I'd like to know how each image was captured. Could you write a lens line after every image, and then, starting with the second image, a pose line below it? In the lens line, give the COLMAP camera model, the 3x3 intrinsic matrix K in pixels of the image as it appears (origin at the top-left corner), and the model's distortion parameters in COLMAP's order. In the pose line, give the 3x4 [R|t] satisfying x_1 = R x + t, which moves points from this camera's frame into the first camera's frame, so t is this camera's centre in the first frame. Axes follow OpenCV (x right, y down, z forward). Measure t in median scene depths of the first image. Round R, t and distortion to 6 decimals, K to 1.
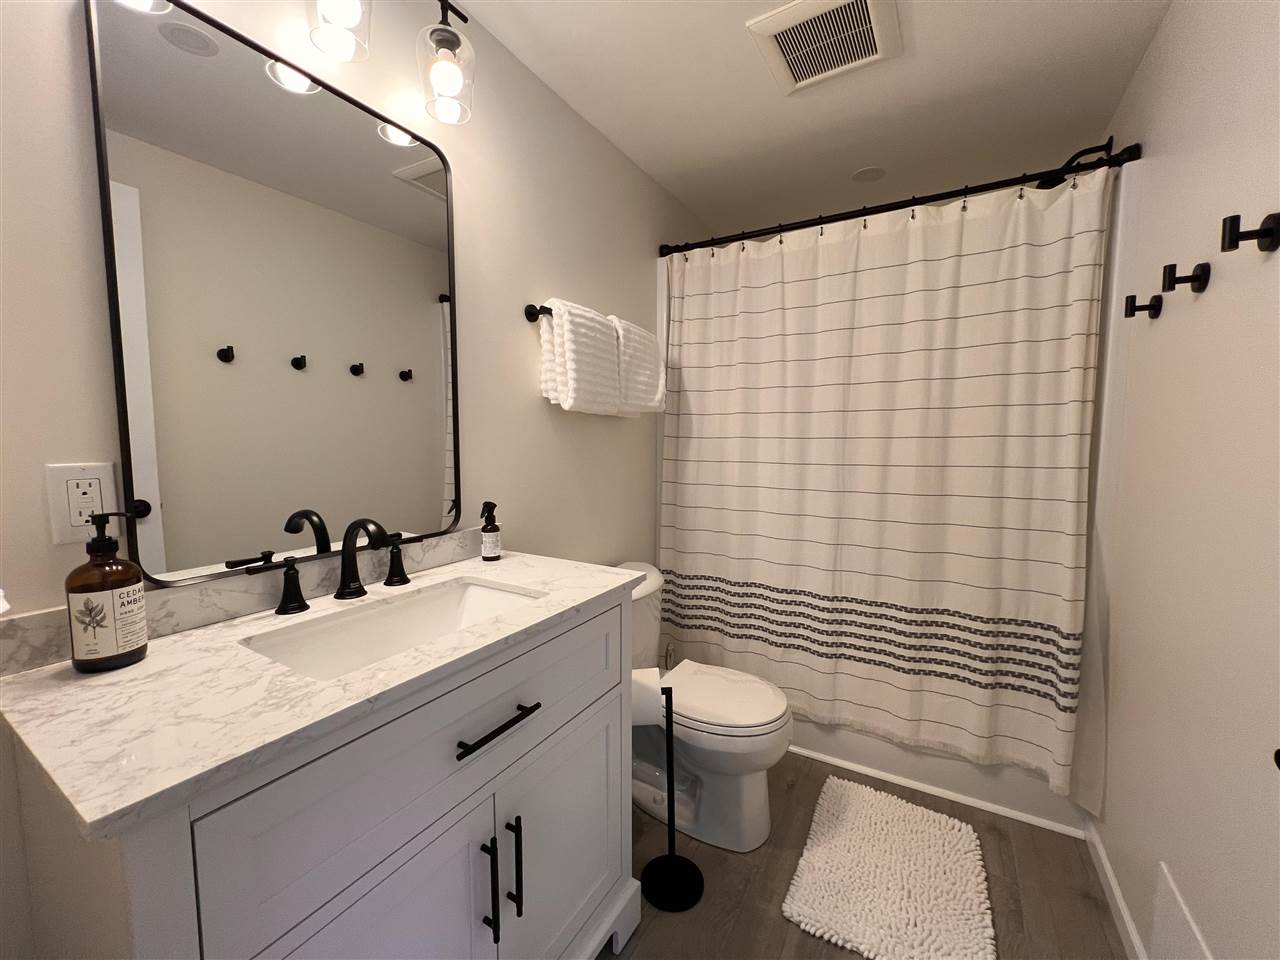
lens RADIAL K [[509.9, 0, 634.0], [0, 509.9, 480.8], [0, 0, 1]] dist [0.001251, 0.000153]
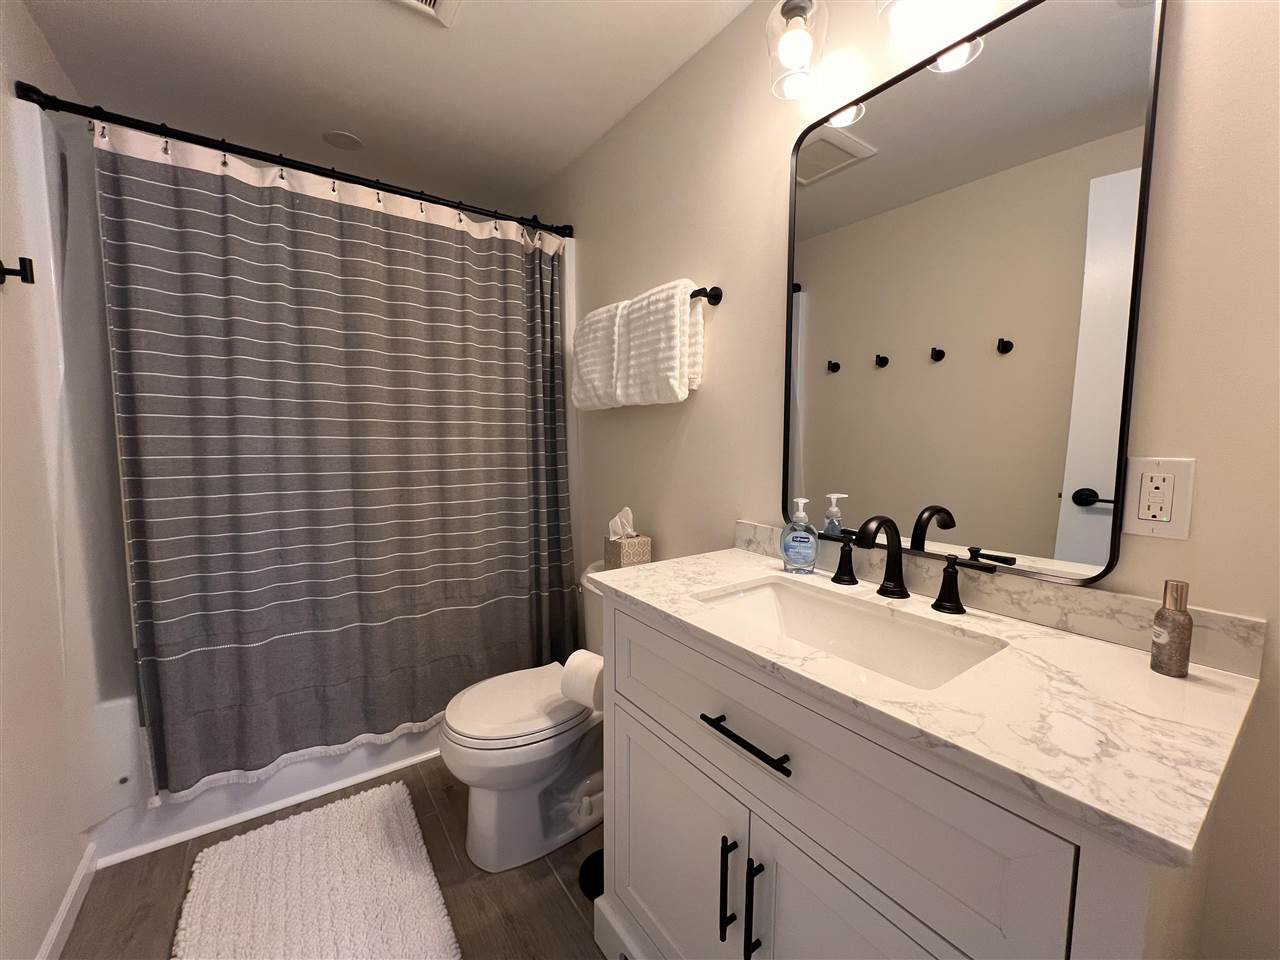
lens RADIAL K [[509.9, 0, 637.3], [0, 509.9, 480.7], [0, 0, 1]] dist [0.001251, 0.000153]
pose [[-0.411771, 0.081477, -0.907638, 0.507574], [-0.073586, 0.989770, 0.122234, -0.072710], [0.908312, 0.117122, -0.401563, 0.919457]]
